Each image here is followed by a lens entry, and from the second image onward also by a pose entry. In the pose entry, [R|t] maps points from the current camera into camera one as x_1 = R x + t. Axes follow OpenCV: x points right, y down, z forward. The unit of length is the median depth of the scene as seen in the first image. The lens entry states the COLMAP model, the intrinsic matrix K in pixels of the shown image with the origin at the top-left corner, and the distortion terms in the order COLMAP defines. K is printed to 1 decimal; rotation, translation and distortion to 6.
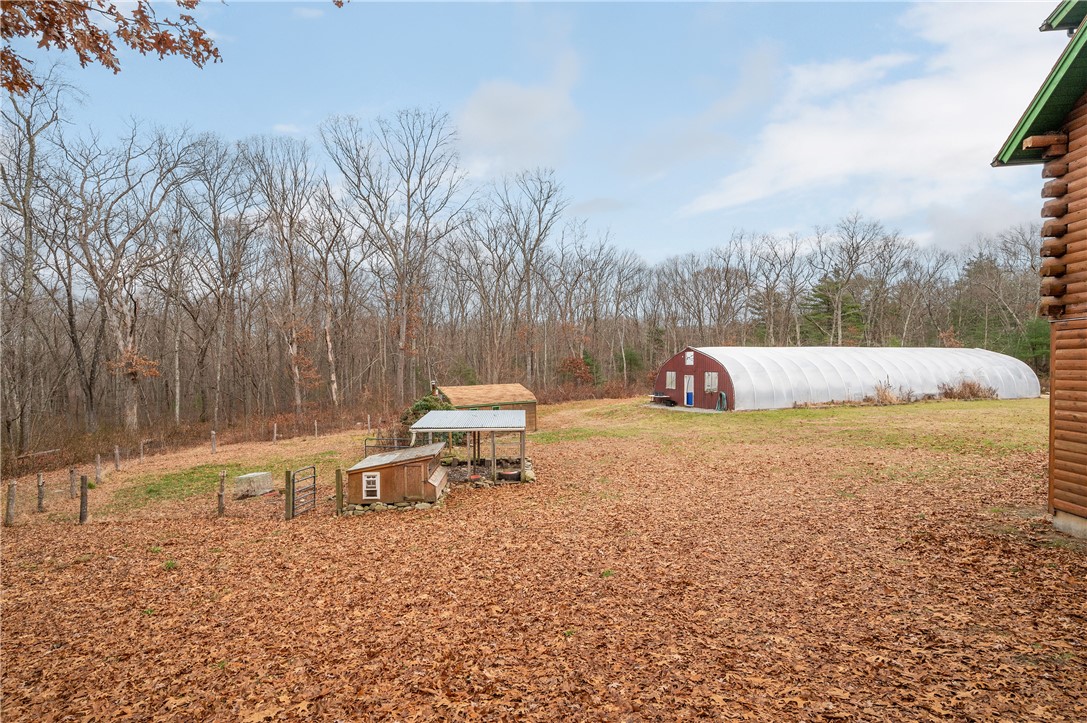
lens RADIAL K [[532.2, 0, 537.3], [0, 532.2, 366.0], [0, 0, 1]] dist [0.004225, 0.000811]
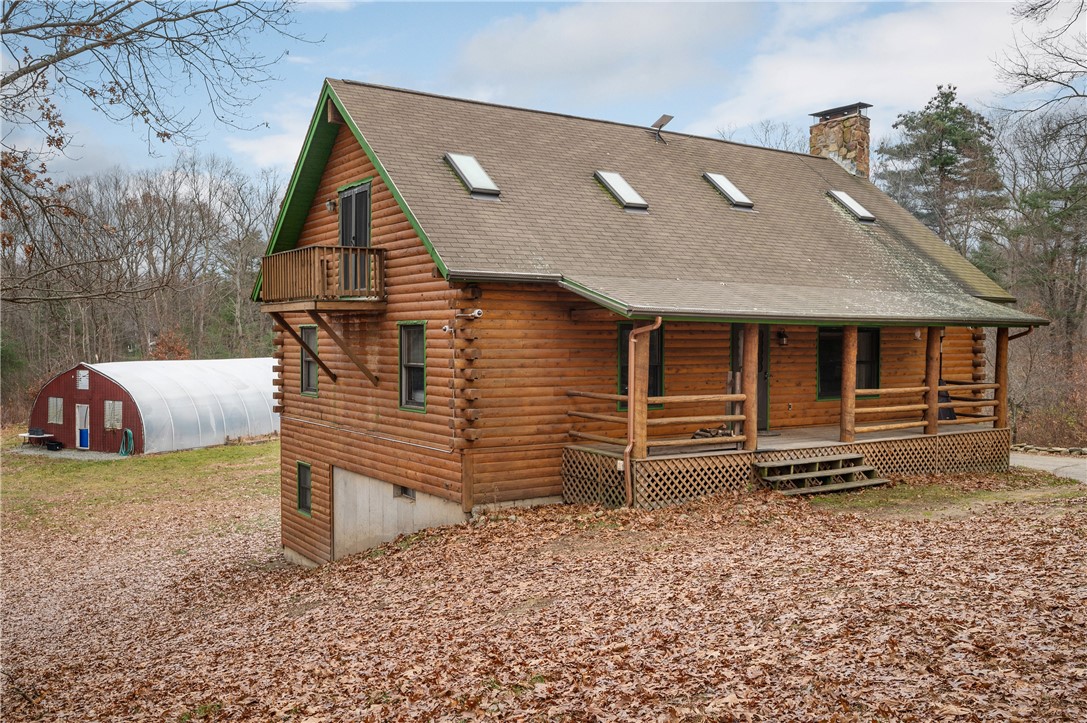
lens RADIAL K [[961.9, 0, 542.9], [0, 961.9, 360.2], [0, 0, 1]] dist [0.001141, -0.000942]
pose [[0.781150, -0.013385, 0.624200, -0.023769], [0.000817, 0.999791, 0.020416, -0.064490], [-0.624343, -0.015438, 0.780998, -0.336495]]
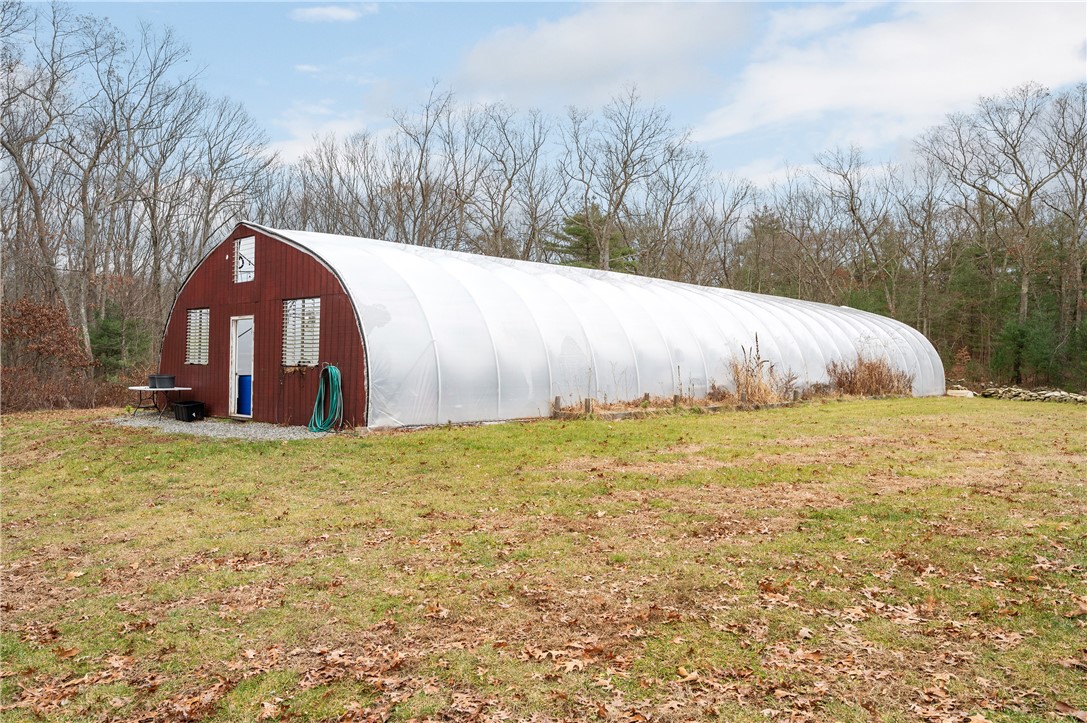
lens RADIAL K [[803.5, 0, 541.8], [0, 803.5, 361.0], [0, 0, 1]] dist [0.002624, 0.000721]
pose [[0.892447, 0.018265, 0.450781, 0.231846], [-0.014592, 0.999826, -0.011622, 0.045493], [-0.450915, 0.003794, 0.892559, 0.516158]]
